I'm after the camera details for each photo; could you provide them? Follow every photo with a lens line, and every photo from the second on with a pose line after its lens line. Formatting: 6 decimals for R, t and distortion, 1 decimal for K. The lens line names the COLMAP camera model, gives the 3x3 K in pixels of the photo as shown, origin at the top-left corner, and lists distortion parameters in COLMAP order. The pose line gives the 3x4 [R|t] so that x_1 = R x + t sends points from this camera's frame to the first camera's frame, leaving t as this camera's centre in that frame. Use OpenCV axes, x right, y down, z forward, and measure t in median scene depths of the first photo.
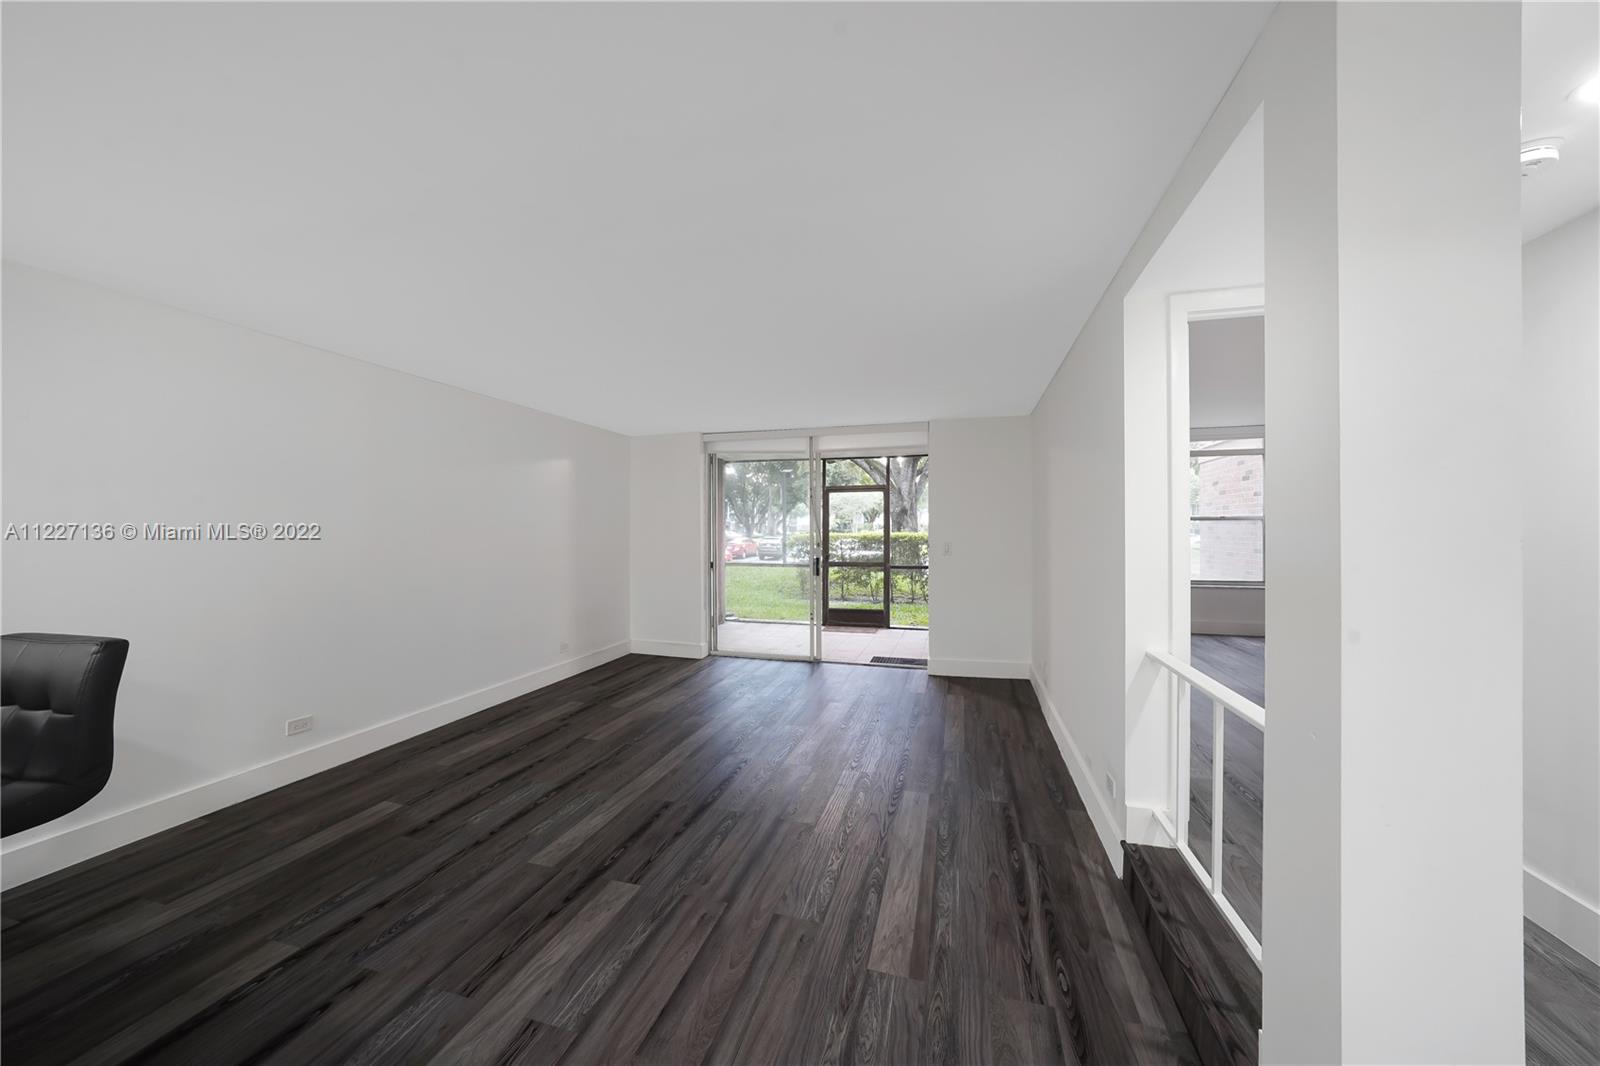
lens RADIAL K [[566.8, 0, 791.9], [0, 566.8, 533.3], [0, 0, 1]] dist [-0.021827, 0.007184]
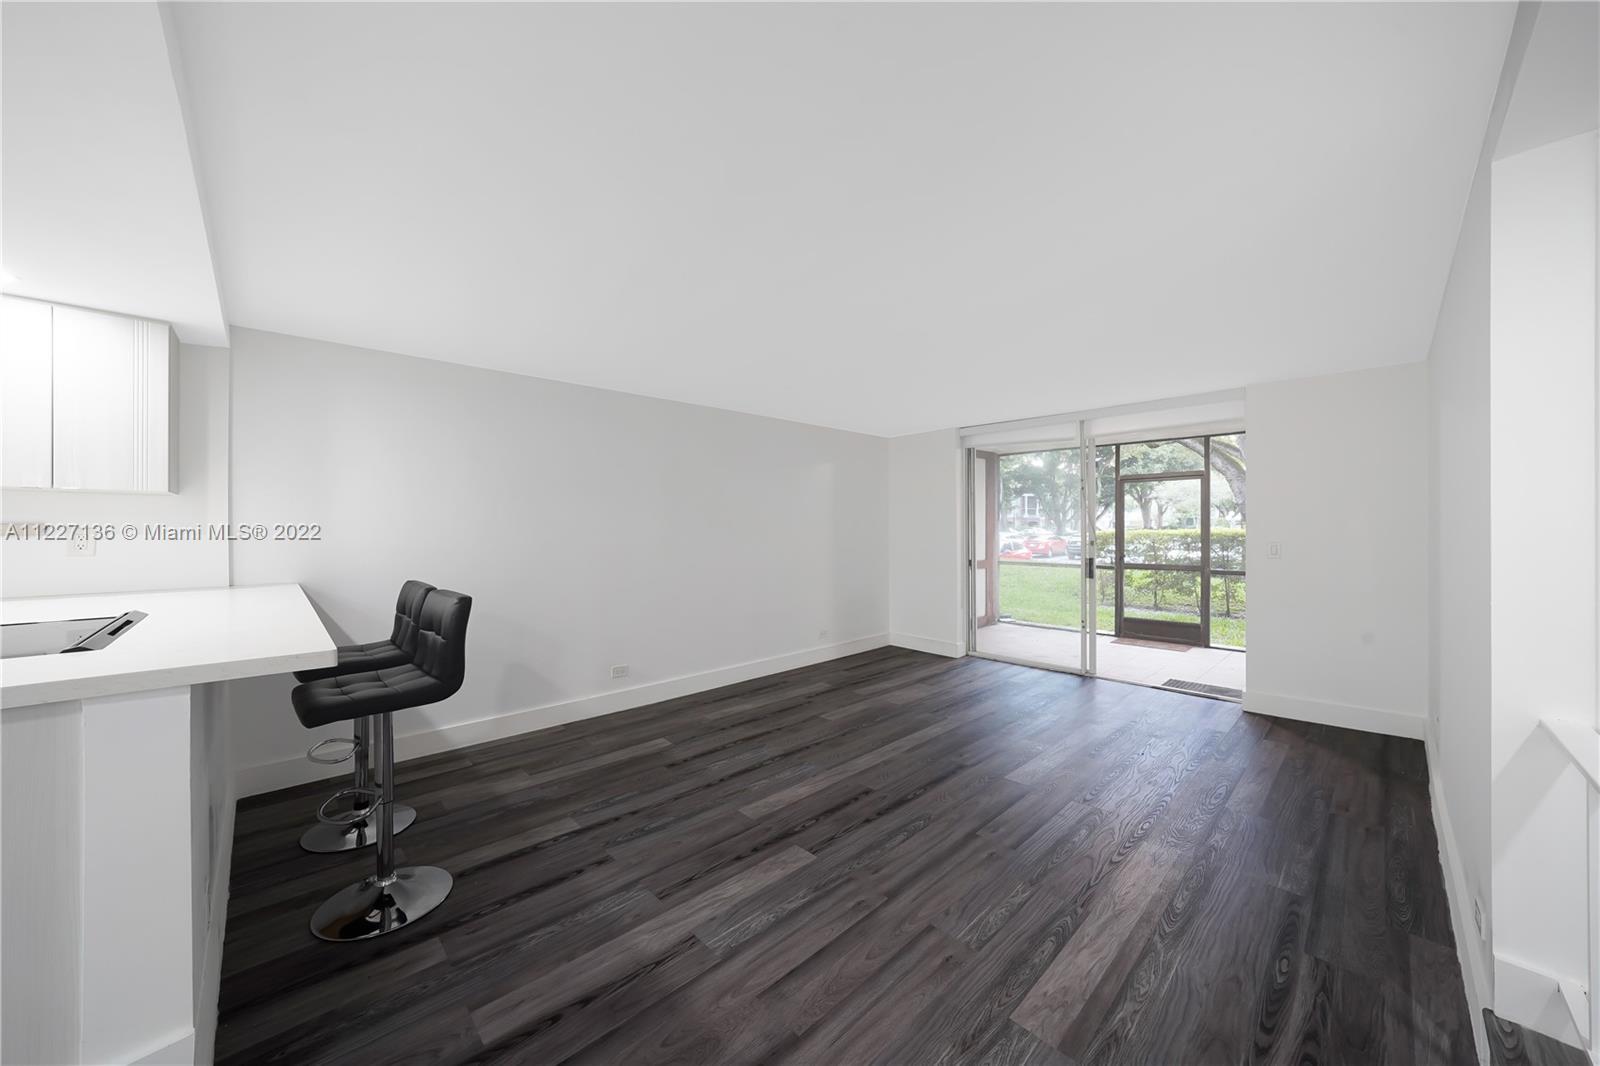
lens RADIAL K [[566.8, 0, 791.9], [0, 566.8, 533.3], [0, 0, 1]] dist [-0.021827, 0.007184]
pose [[0.863390, 0.004969, -0.504512, 0.169591], [-0.002142, 0.999979, 0.006183, 0.005202], [0.504532, -0.004258, 0.863383, 0.042607]]
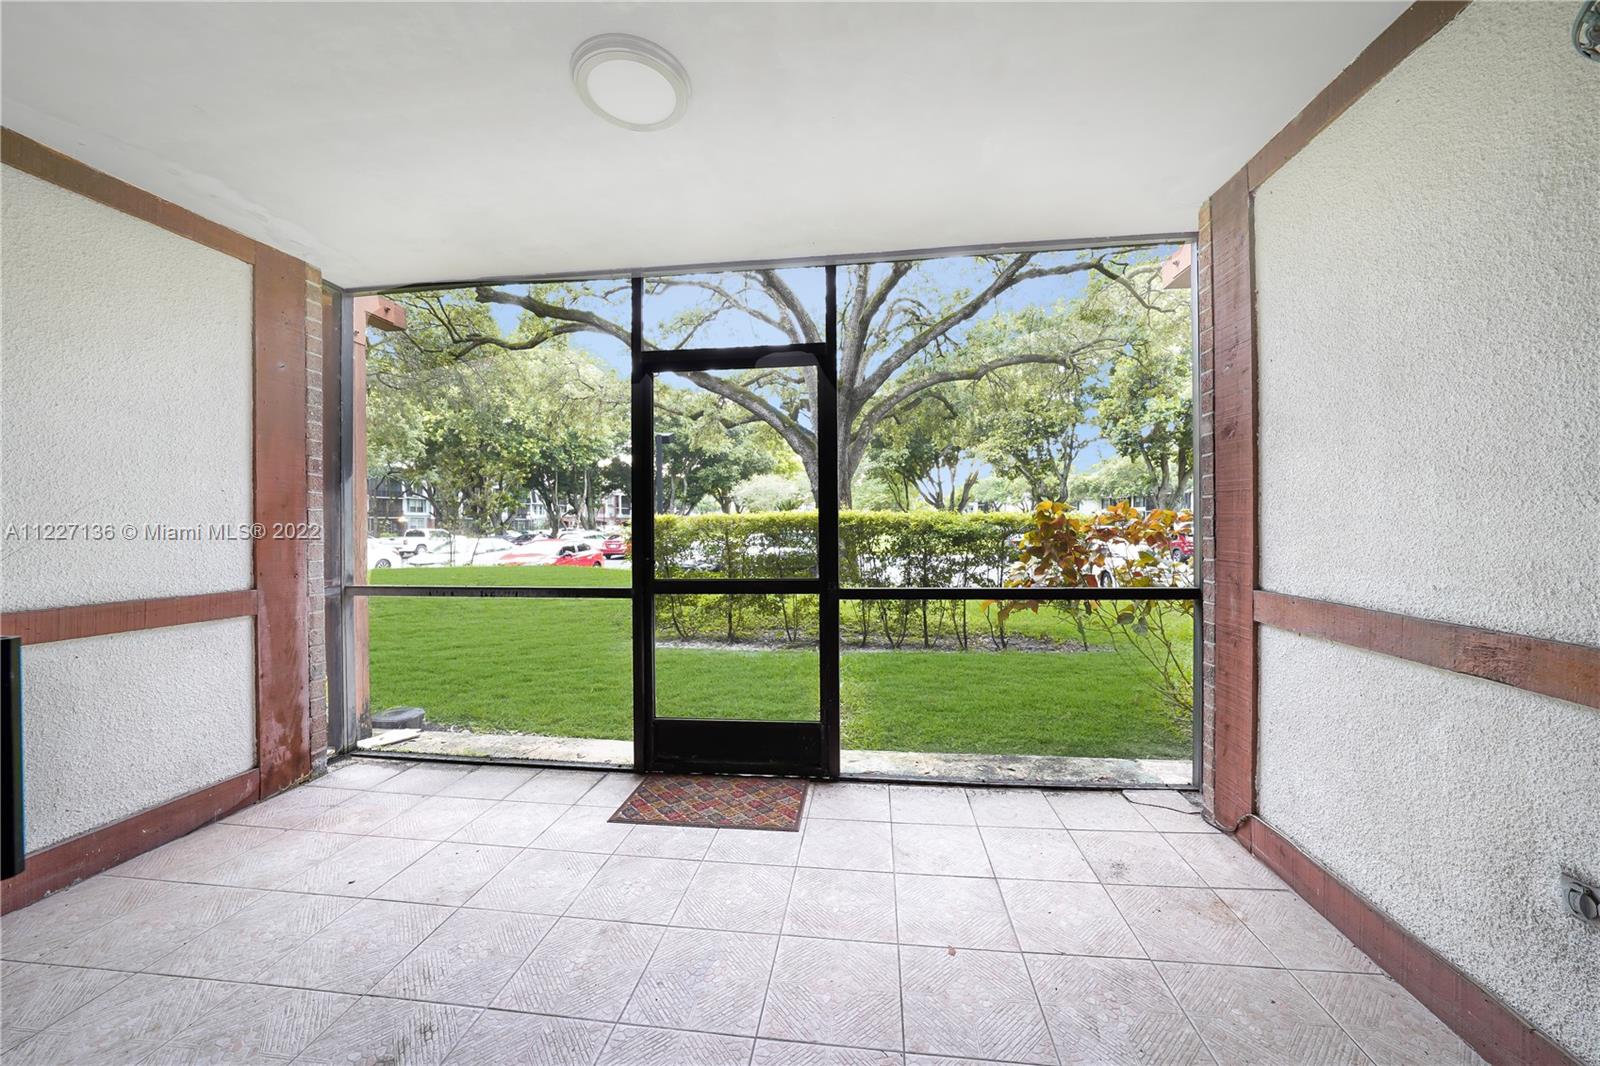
lens RADIAL K [[549.1, 0, 806.3], [0, 549.1, 536.8], [0, 0, 1]] dist [-0.019307, 0.006082]
pose [[0.984831, -0.005257, 0.173434, 0.274151], [0.003801, 0.999955, 0.008726, 0.069601], [-0.173472, -0.007934, 0.984807, 1.906630]]
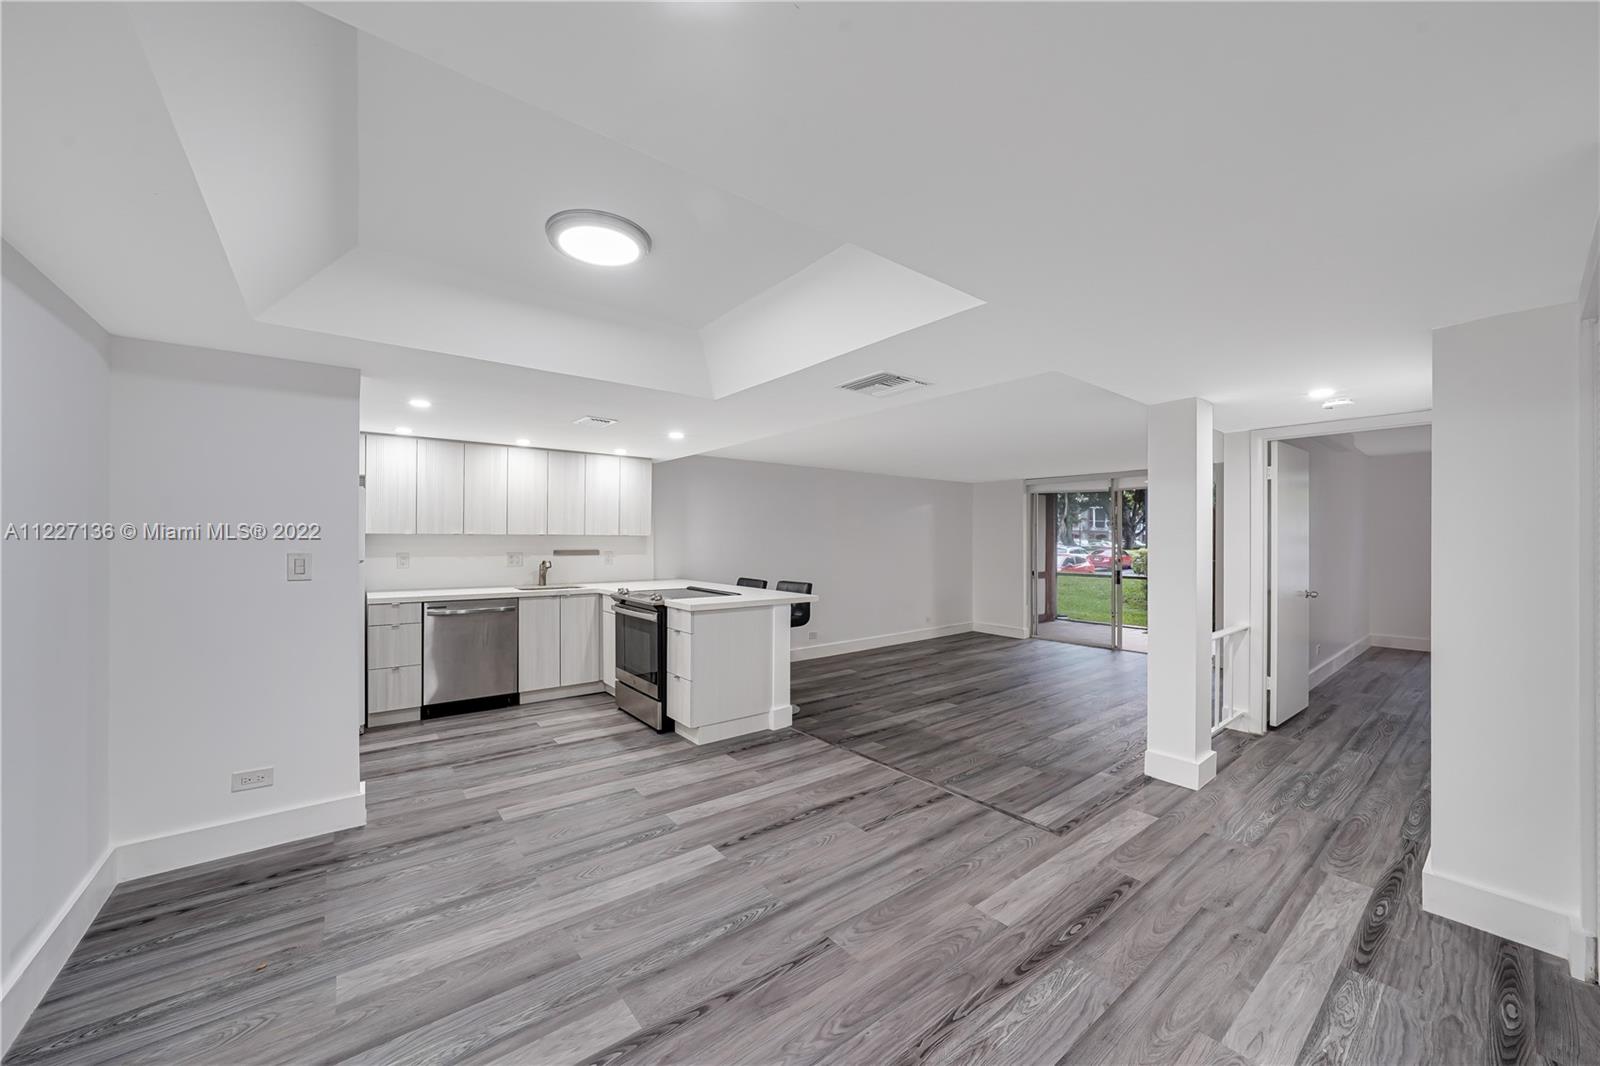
lens RADIAL K [[580.0, 0, 788.3], [0, 580.0, 541.2], [0, 0, 1]] dist [0.000310, 0.007760]
pose [[0.811161, 0.006902, -0.584782, 0.411708], [-0.007413, 0.999971, 0.001519, -0.030139], [0.584776, 0.003102, 0.811189, -0.995001]]
